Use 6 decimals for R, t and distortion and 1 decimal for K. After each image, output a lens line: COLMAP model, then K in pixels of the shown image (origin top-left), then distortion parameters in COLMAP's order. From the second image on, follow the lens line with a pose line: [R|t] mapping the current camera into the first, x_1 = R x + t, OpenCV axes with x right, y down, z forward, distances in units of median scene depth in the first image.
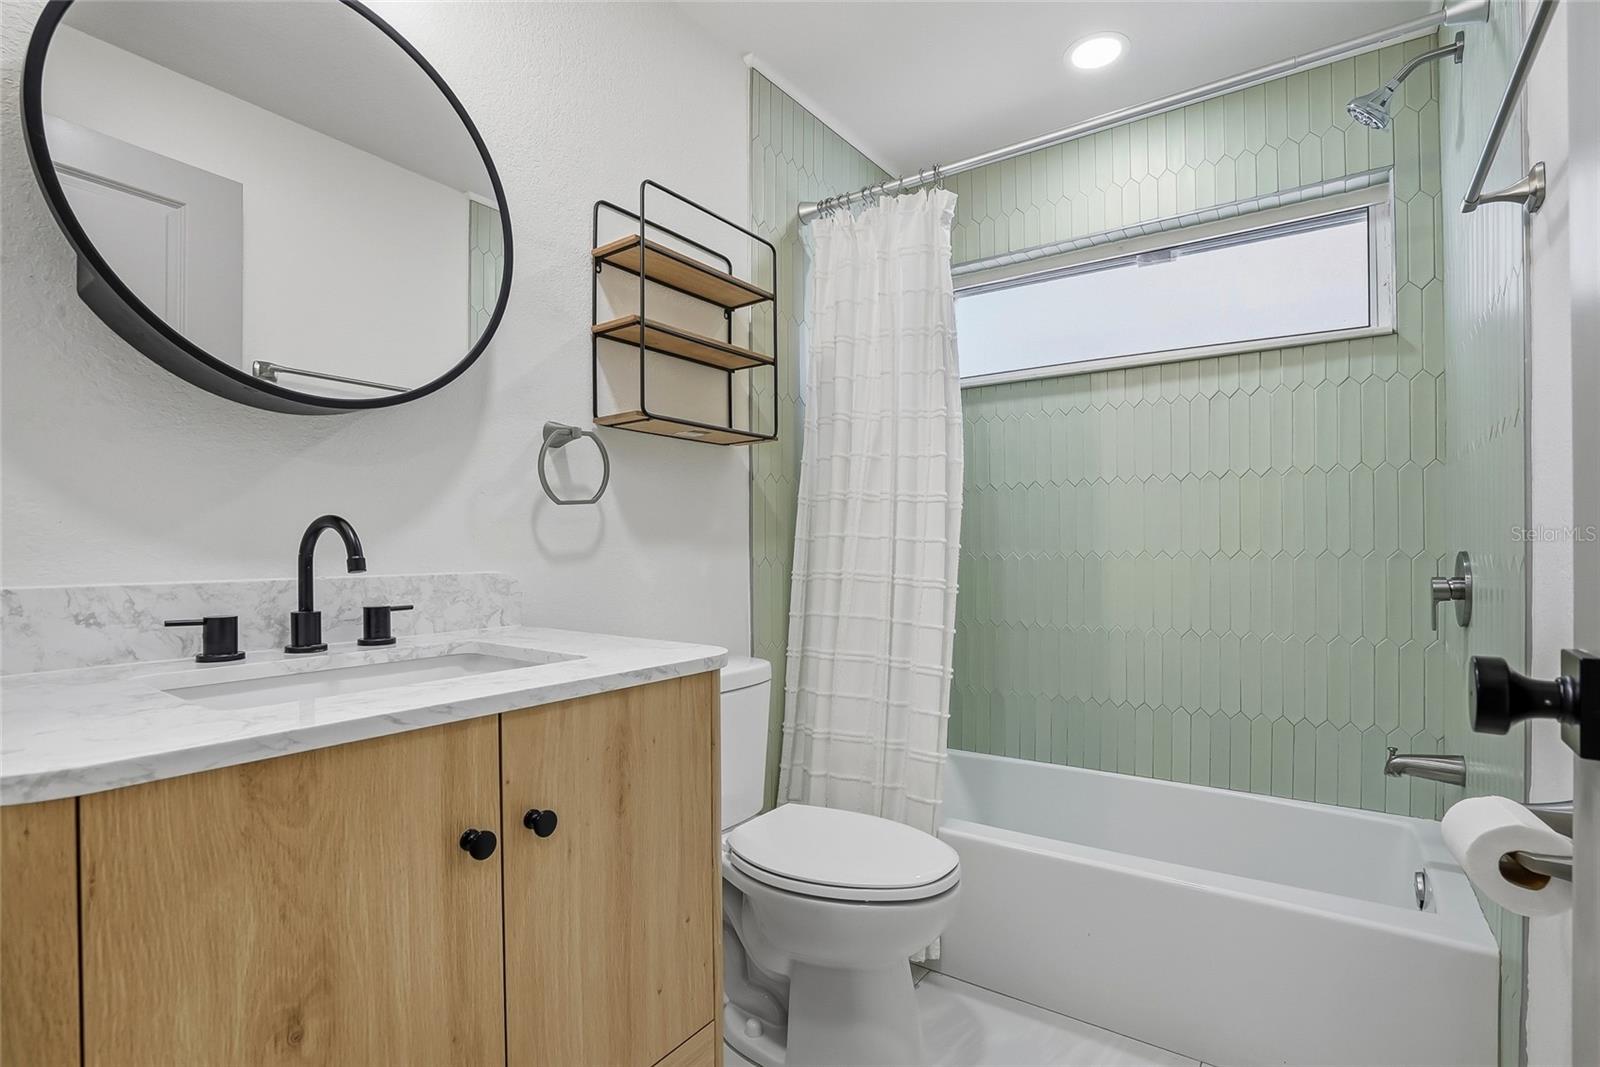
lens RADIAL K [[757.9, 0, 789.7], [0, 757.9, 542.9], [0, 0, 1]] dist [-0.060444, 0.023823]
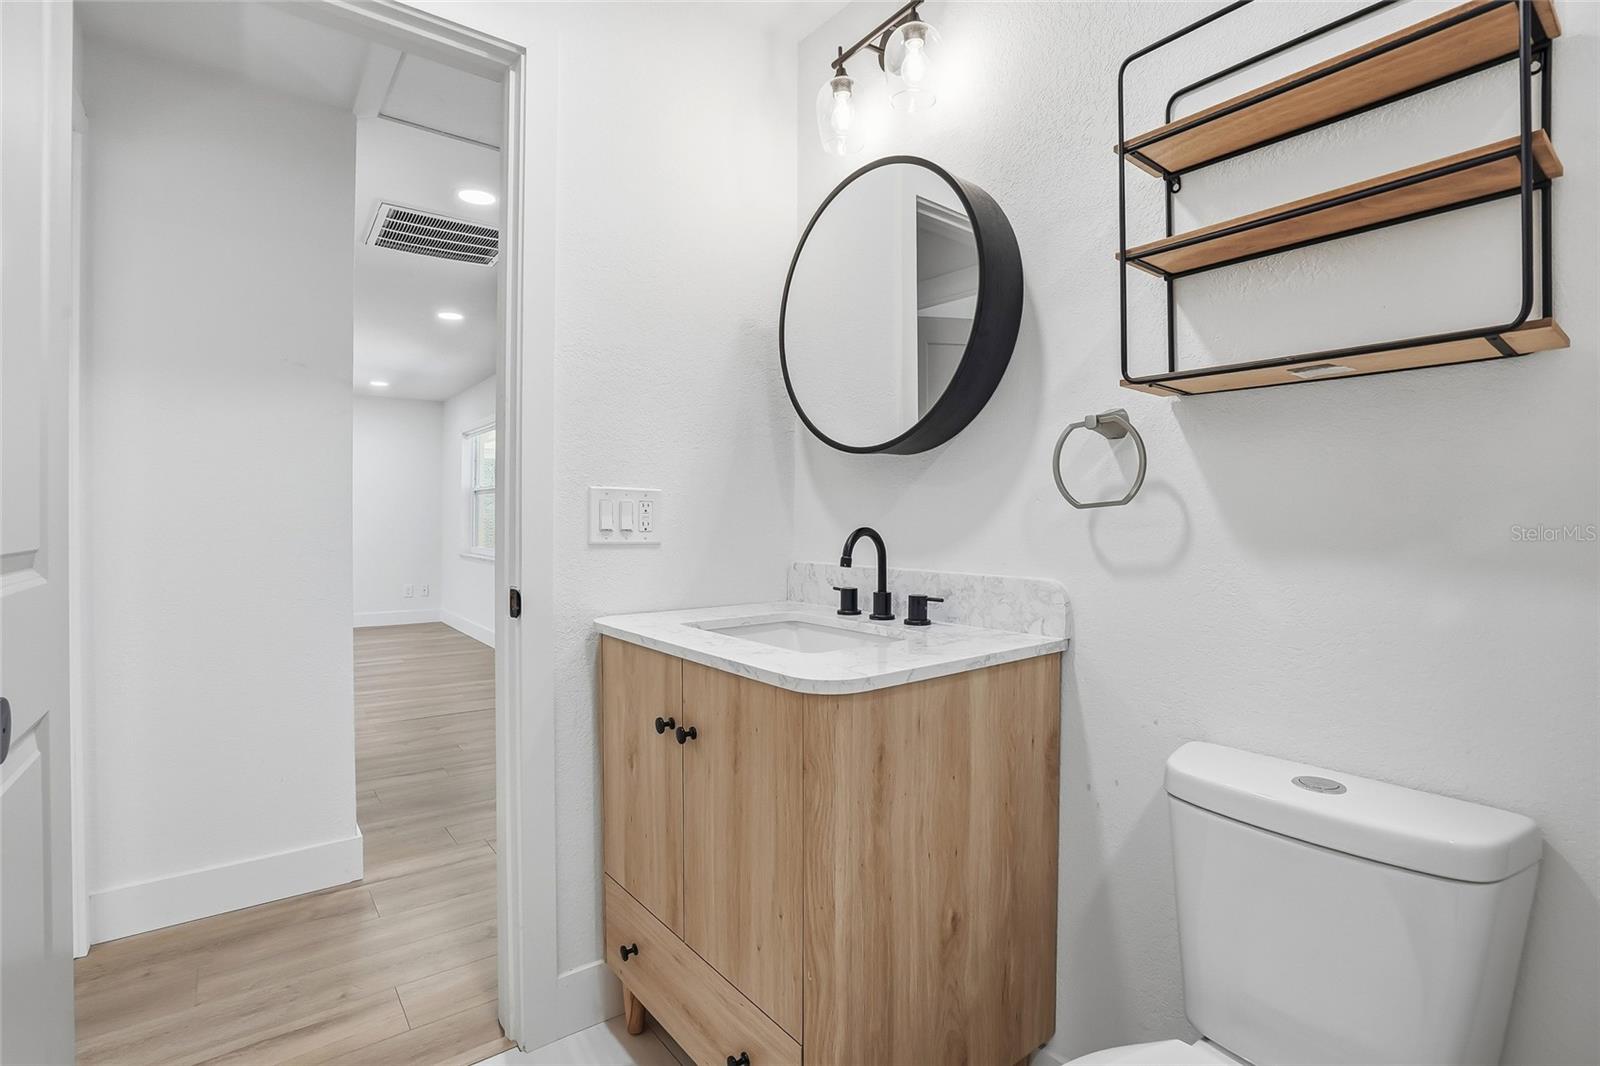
lens RADIAL K [[757.4, 0, 801.2], [0, 757.4, 517.4], [0, 0, 1]] dist [-0.061845, 0.023513]
pose [[-0.281673, 0.000638, -0.959510, 0.547537], [0.003407, 0.999994, -0.000336, -0.036555], [0.959504, -0.003364, -0.281673, 0.839227]]
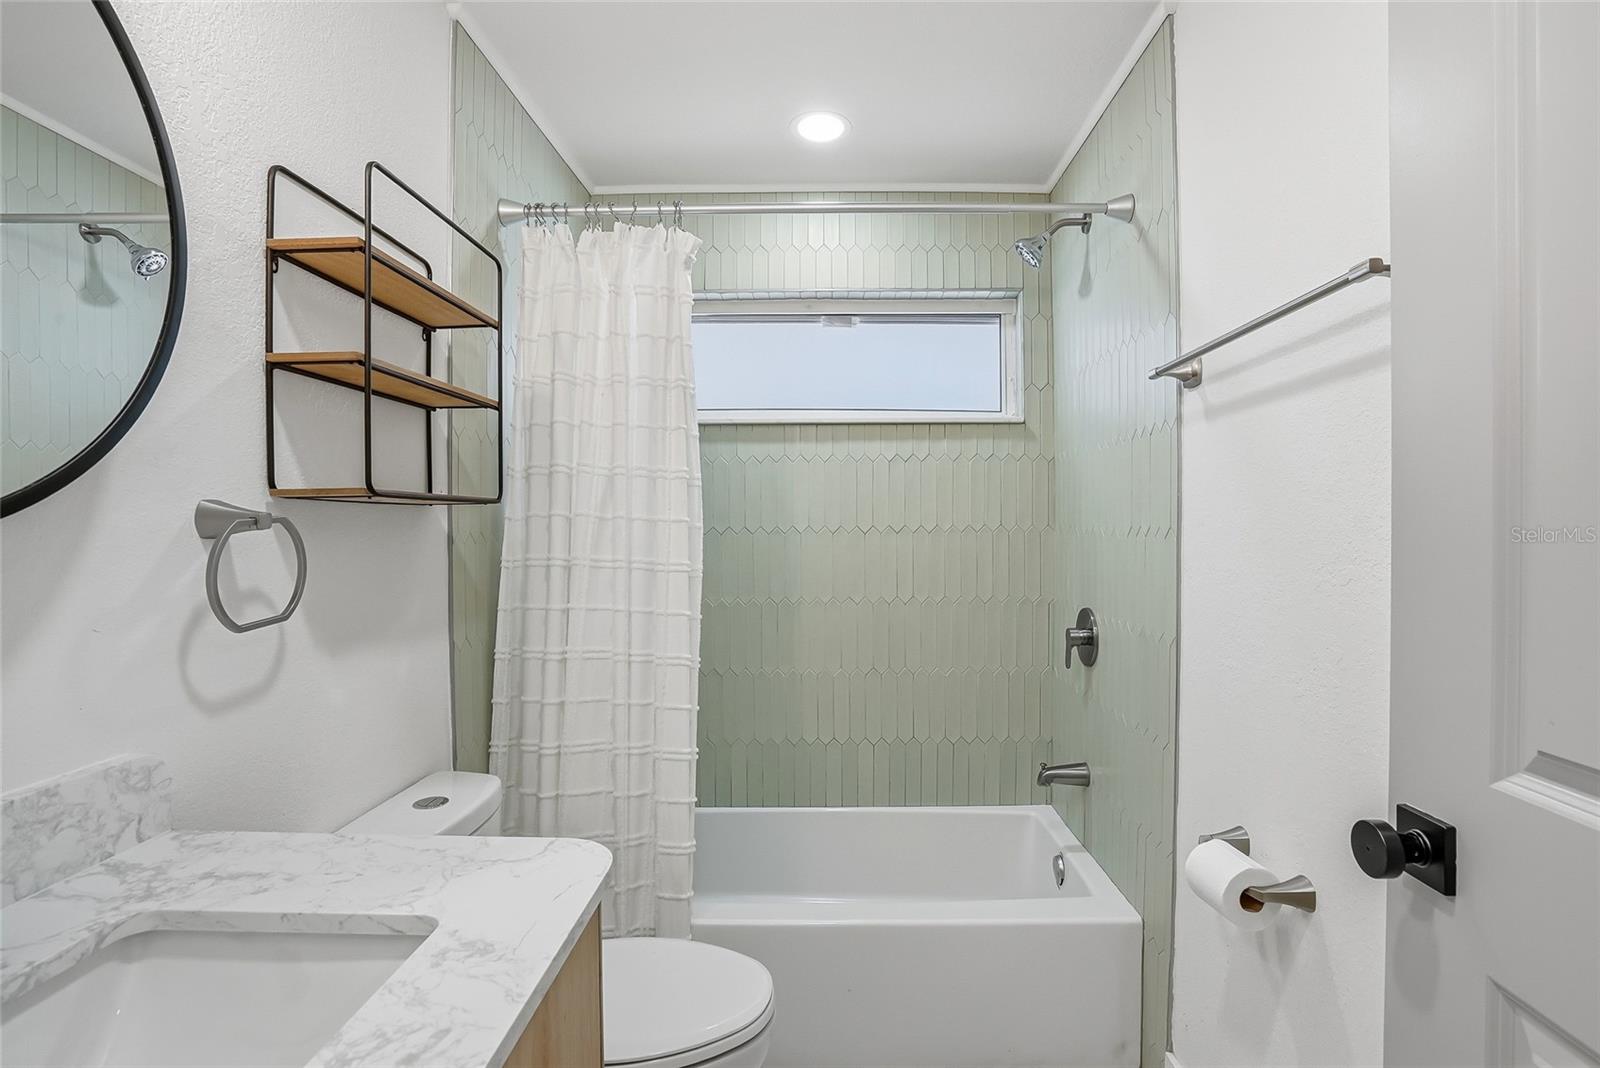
lens RADIAL K [[770.0, 0, 802.3], [0, 770.0, 518.1], [0, 0, 1]] dist [-0.054968, 0.024428]
pose [[0.816004, -0.002496, 0.578041, -0.251656], [-0.001470, 0.999978, 0.006394, -0.138646], [-0.578044, -0.006067, 0.815983, 0.159805]]
